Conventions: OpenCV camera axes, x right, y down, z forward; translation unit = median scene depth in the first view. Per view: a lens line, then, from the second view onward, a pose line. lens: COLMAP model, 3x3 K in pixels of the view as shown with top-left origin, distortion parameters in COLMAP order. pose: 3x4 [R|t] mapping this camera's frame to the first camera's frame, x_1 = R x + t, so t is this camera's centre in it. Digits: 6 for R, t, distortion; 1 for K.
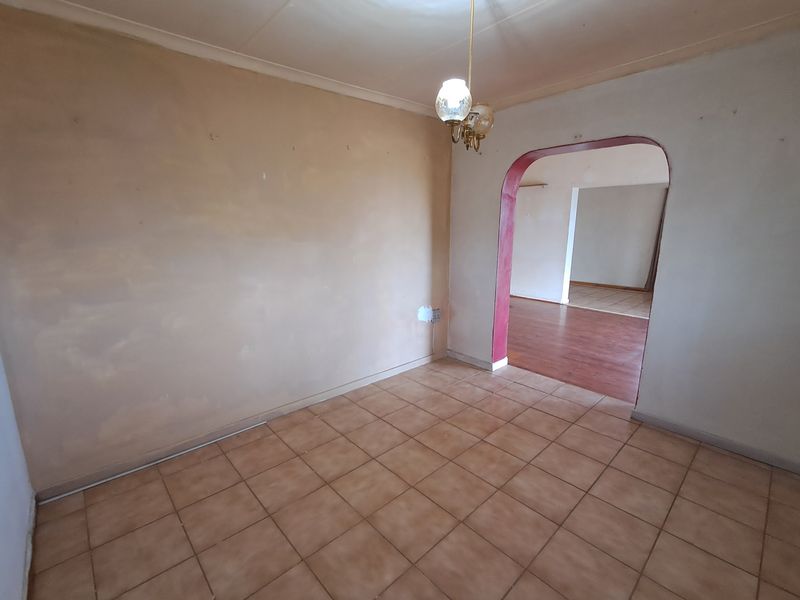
lens RADIAL K [[361.7, 0, 391.6], [0, 361.7, 301.6], [0, 0, 1]] dist [0.000874, 0.001037]
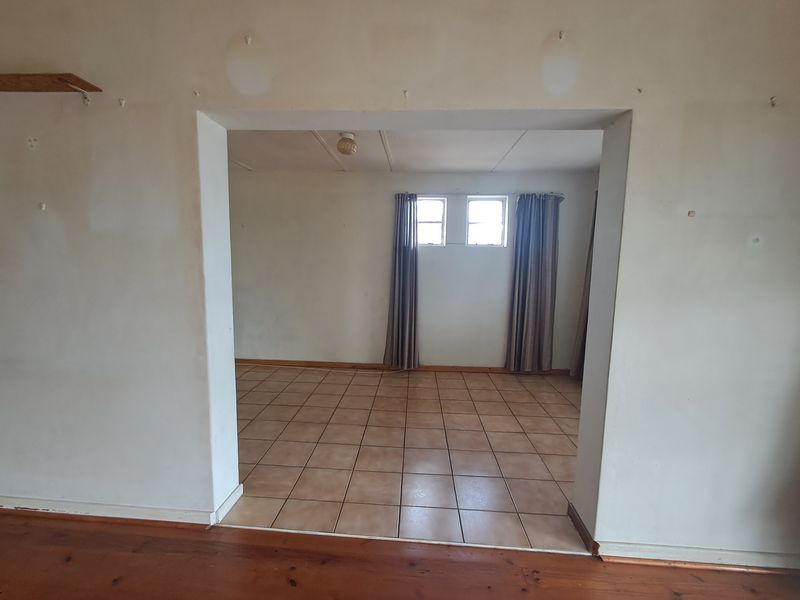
lens RADIAL K [[361.7, 0, 391.6], [0, 361.7, 301.6], [0, 0, 1]] dist [0.000874, 0.001037]
pose [[0.720286, -0.076136, 0.689487, 1.112503], [0.126475, 0.991712, -0.022616, -0.414357], [-0.682050, 0.103492, 0.723945, 1.961766]]
